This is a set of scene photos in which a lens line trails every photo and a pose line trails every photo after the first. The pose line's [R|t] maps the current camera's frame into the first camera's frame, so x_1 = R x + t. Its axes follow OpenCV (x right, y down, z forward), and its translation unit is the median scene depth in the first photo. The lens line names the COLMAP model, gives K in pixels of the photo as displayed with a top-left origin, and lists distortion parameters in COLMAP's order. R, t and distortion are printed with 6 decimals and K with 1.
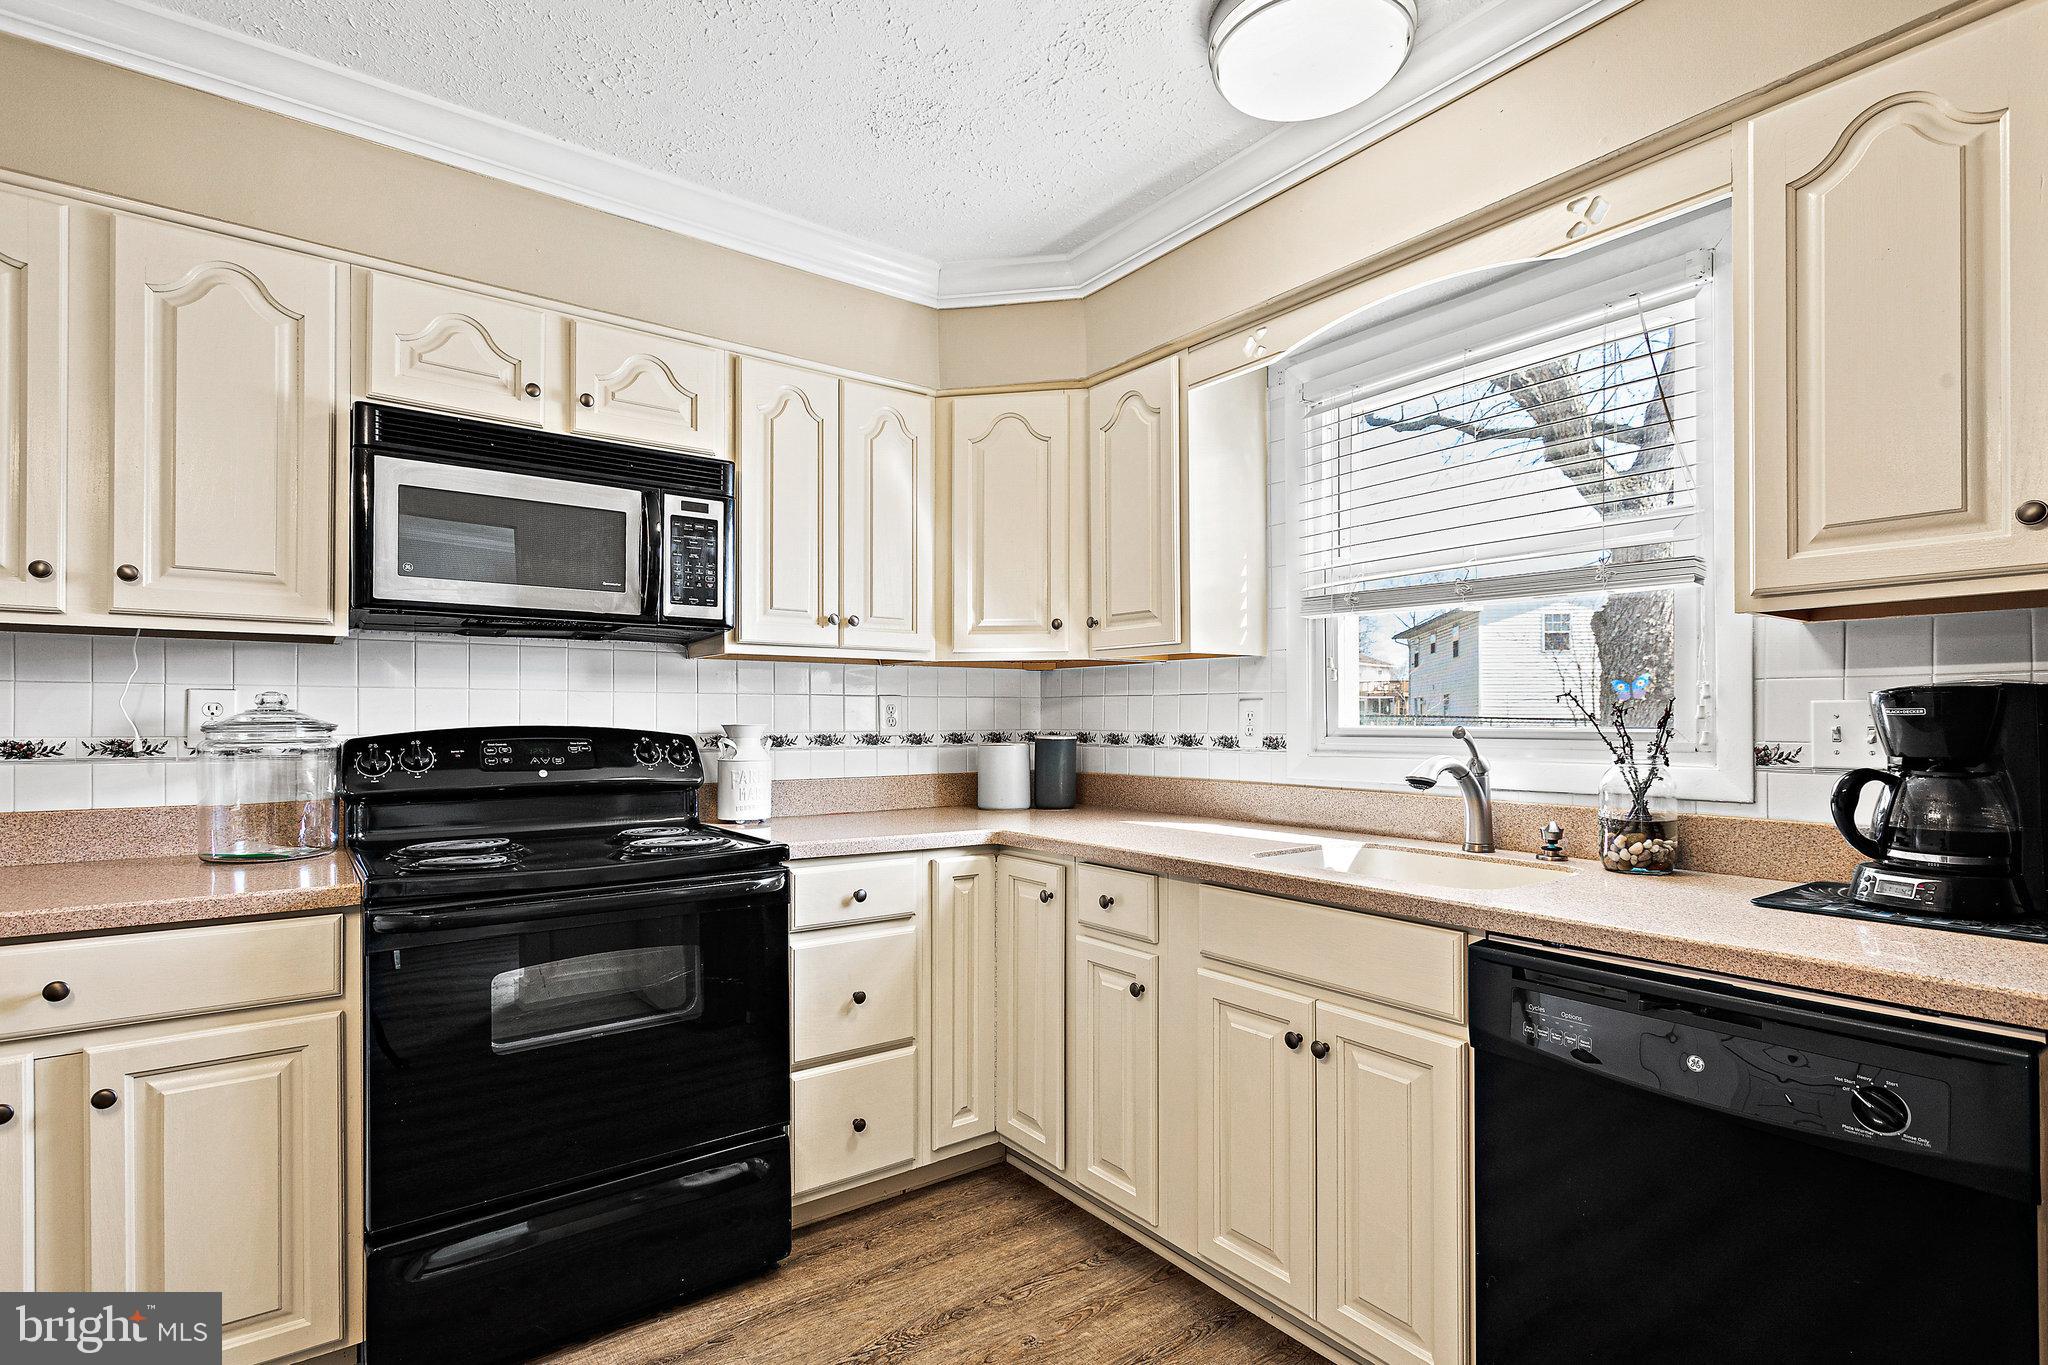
lens RADIAL K [[994.4, 0, 1024.6], [0, 994.4, 716.0], [0, 0, 1]] dist [0.002981, 0.000534]
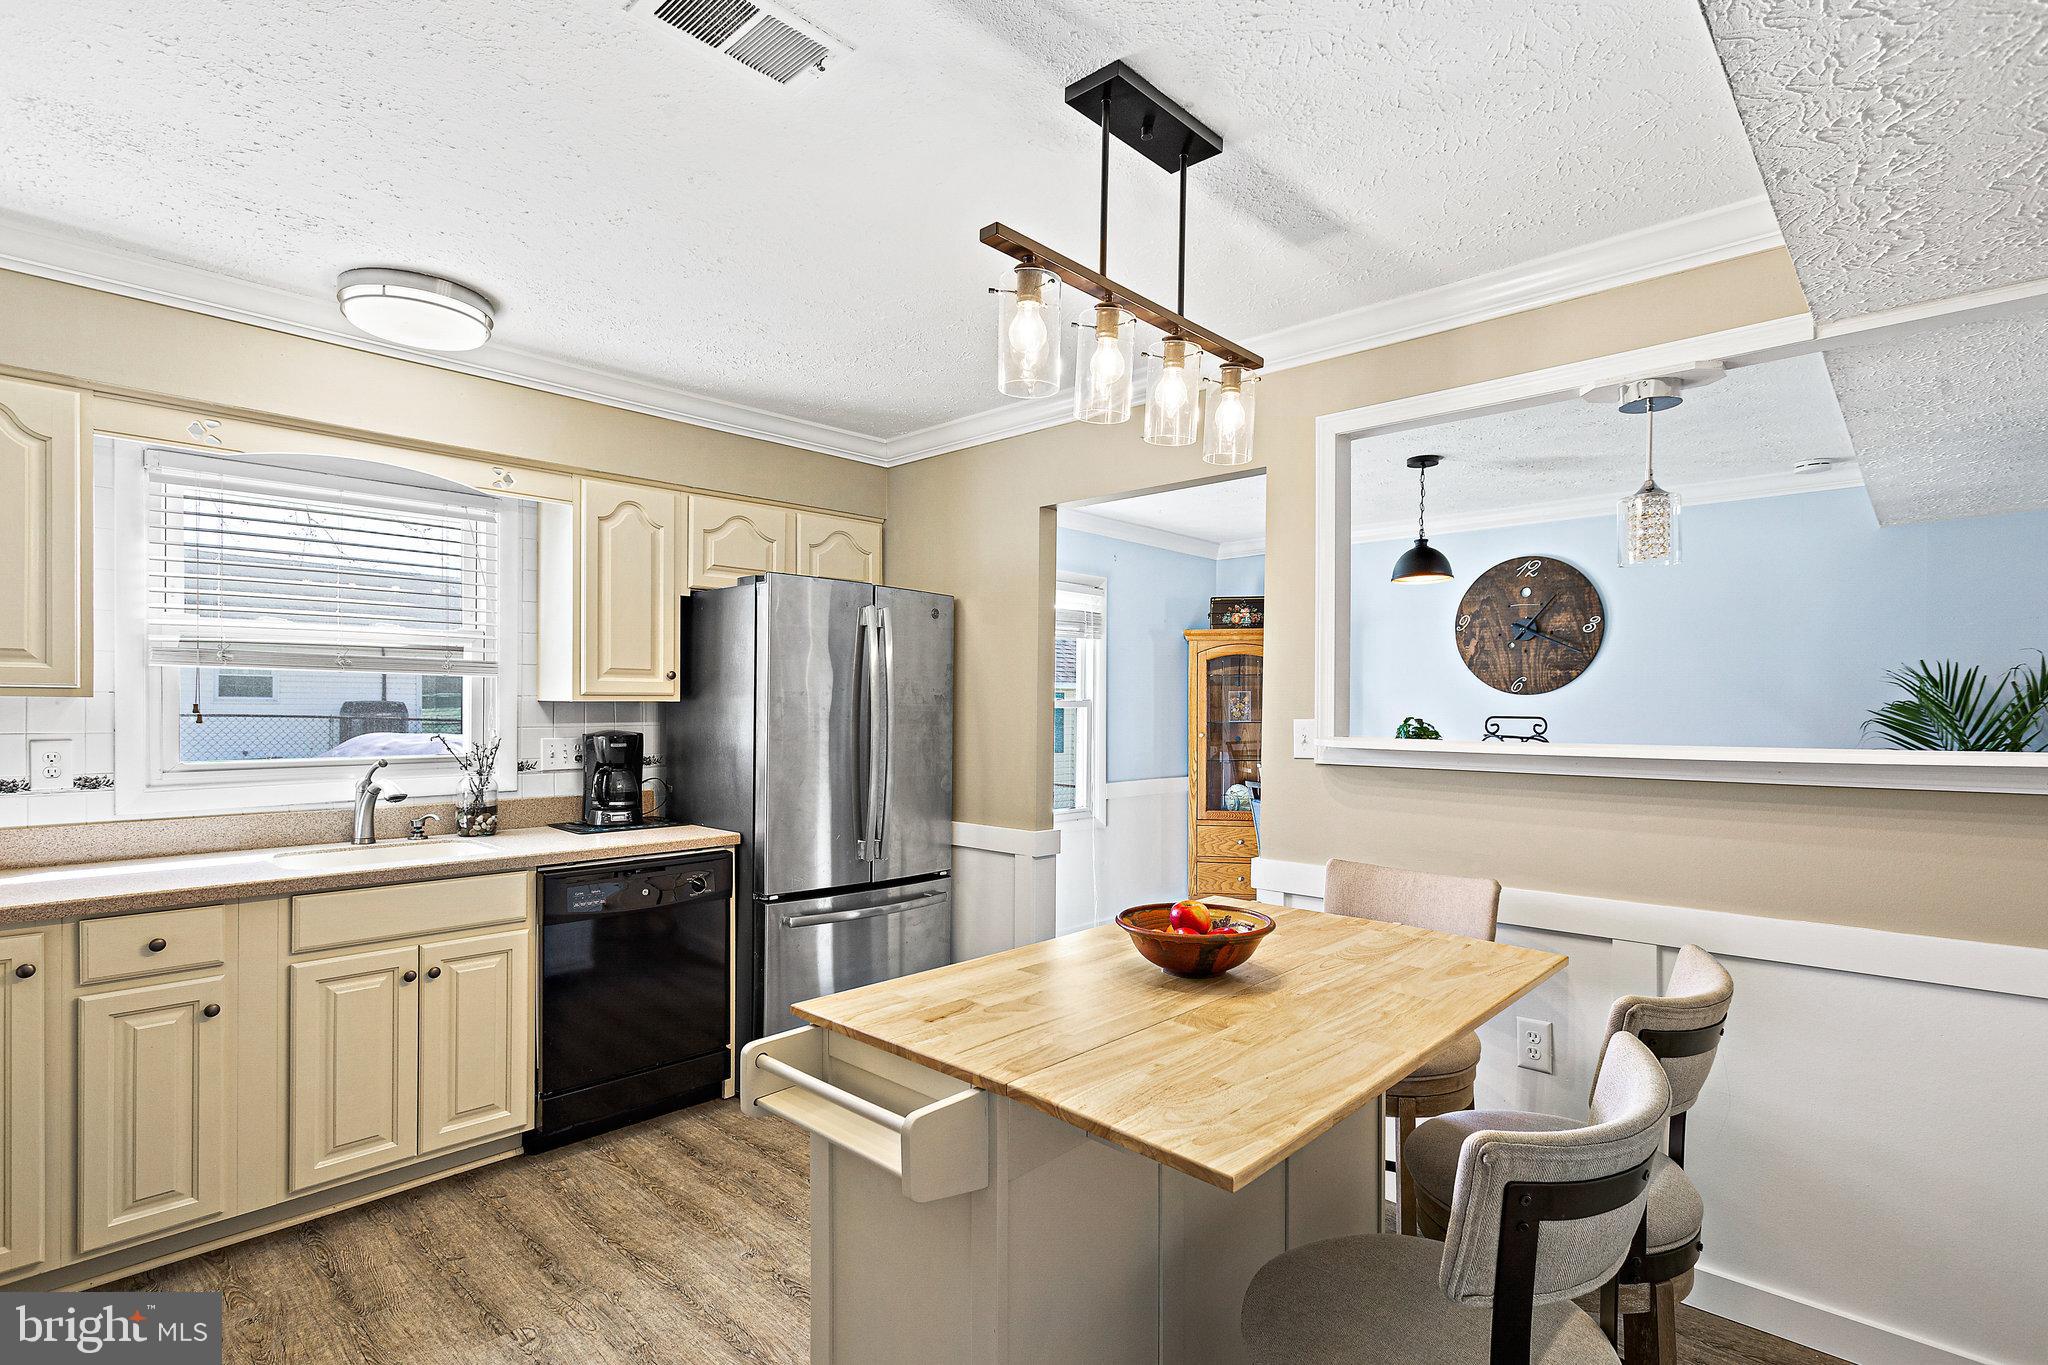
lens RADIAL K [[994.4, 0, 1034.8], [0, 994.4, 709.2], [0, 0, 1]] dist [0.002981, 0.000534]
pose [[-0.192192, -0.006174, 0.981338, -1.107572], [-0.007584, 0.999960, 0.004806, -0.071921], [-0.981328, -0.006519, -0.192231, 0.298130]]
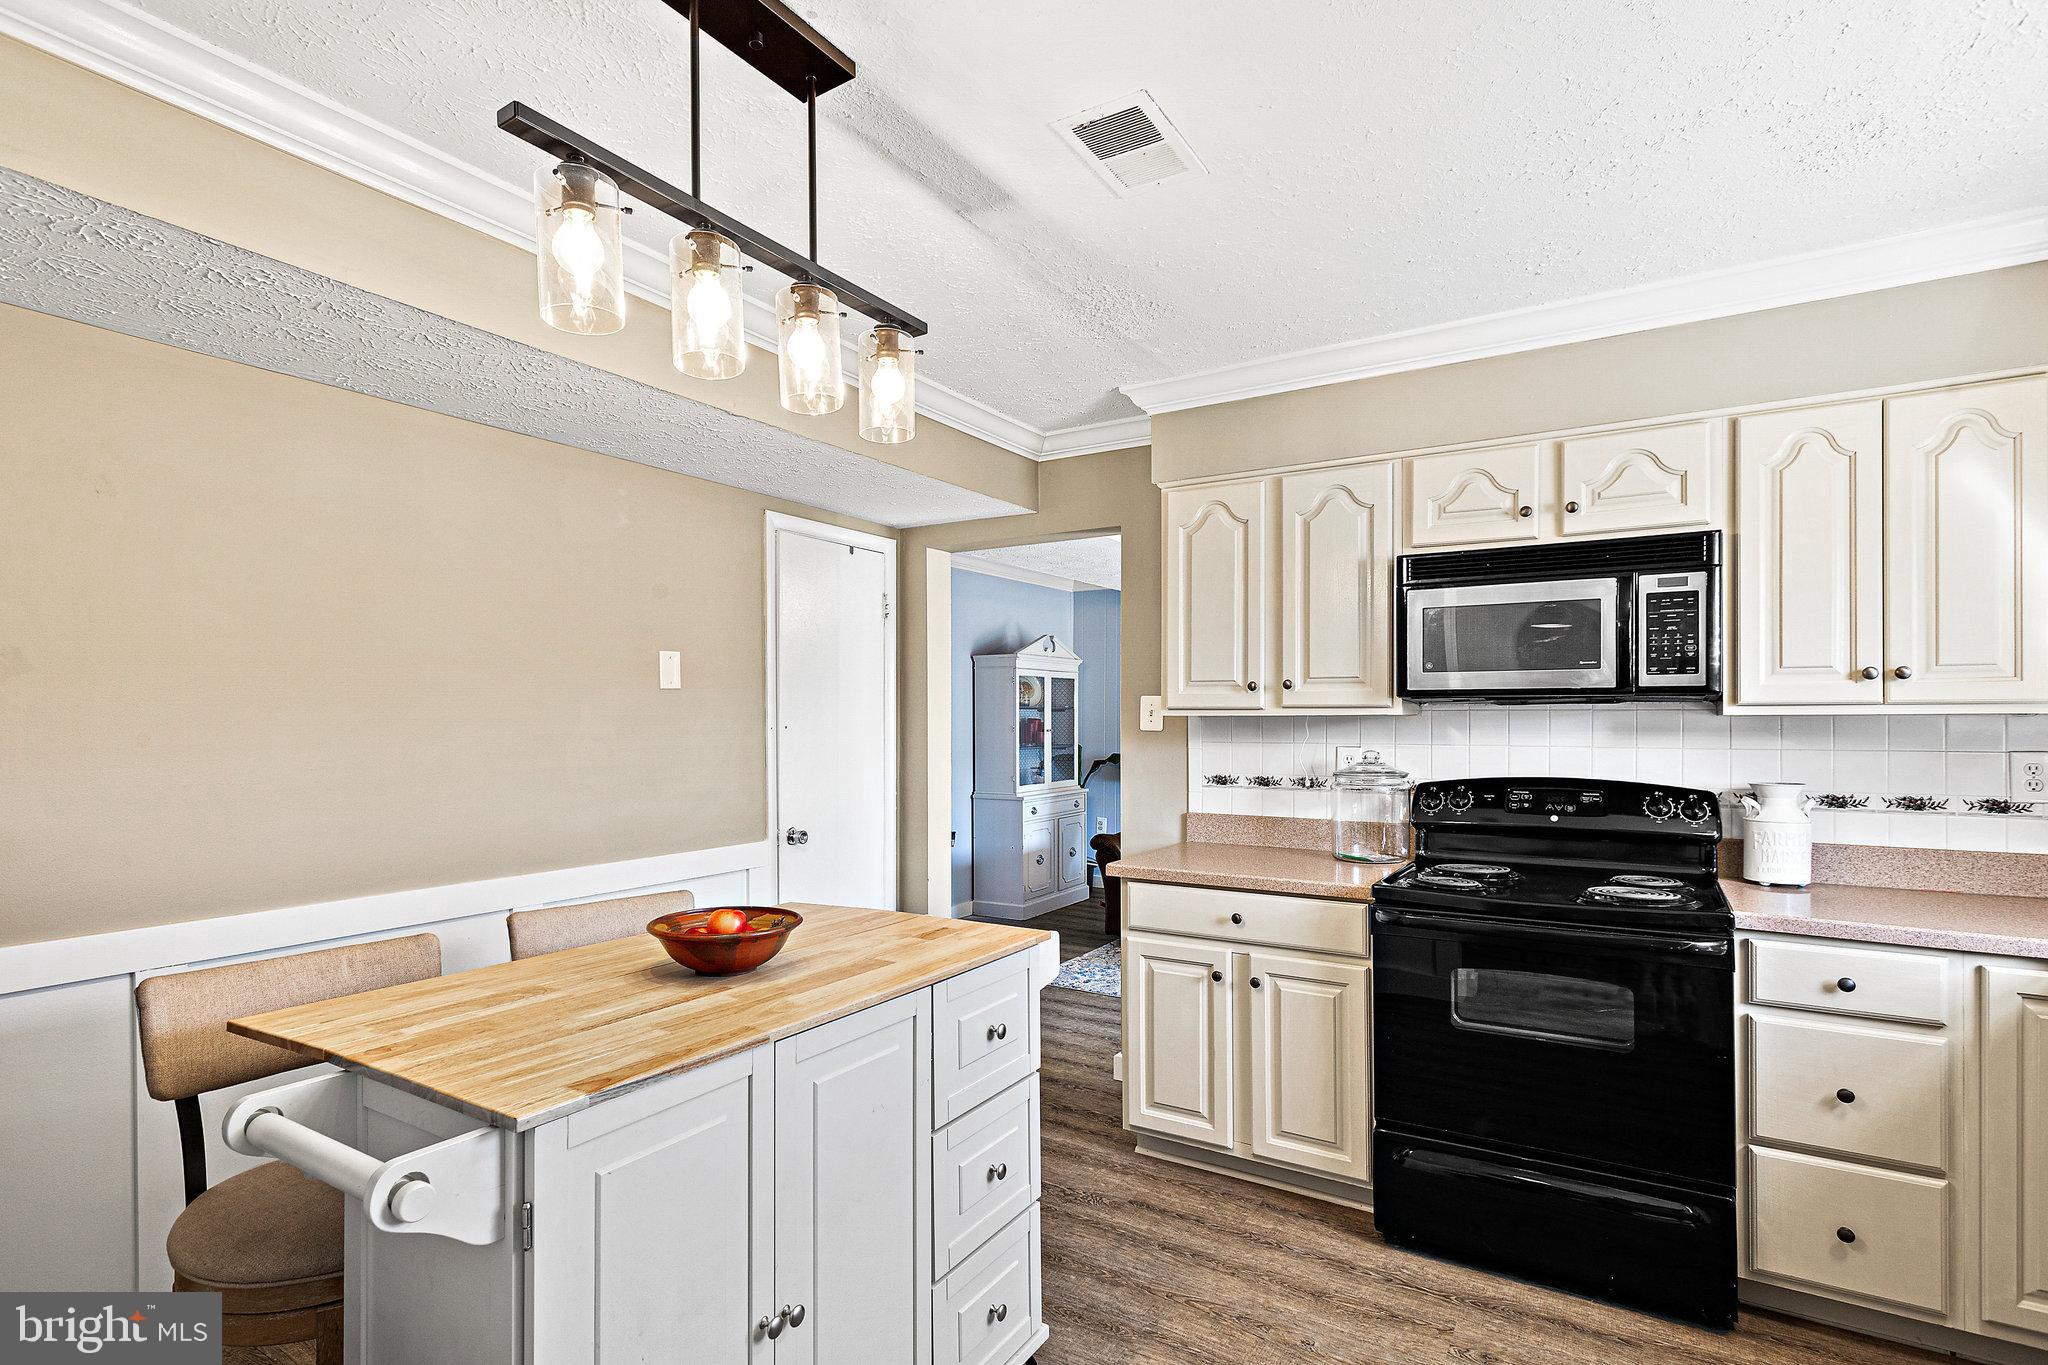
lens RADIAL K [[994.4, 0, 1025.4], [0, 994.4, 716.7], [0, 0, 1]] dist [0.002981, 0.000534]
pose [[0.367029, -0.002970, -0.930205, 0.426892], [0.004194, 0.999990, -0.001538, -0.070336], [0.930200, -0.003337, 0.367038, -0.039615]]
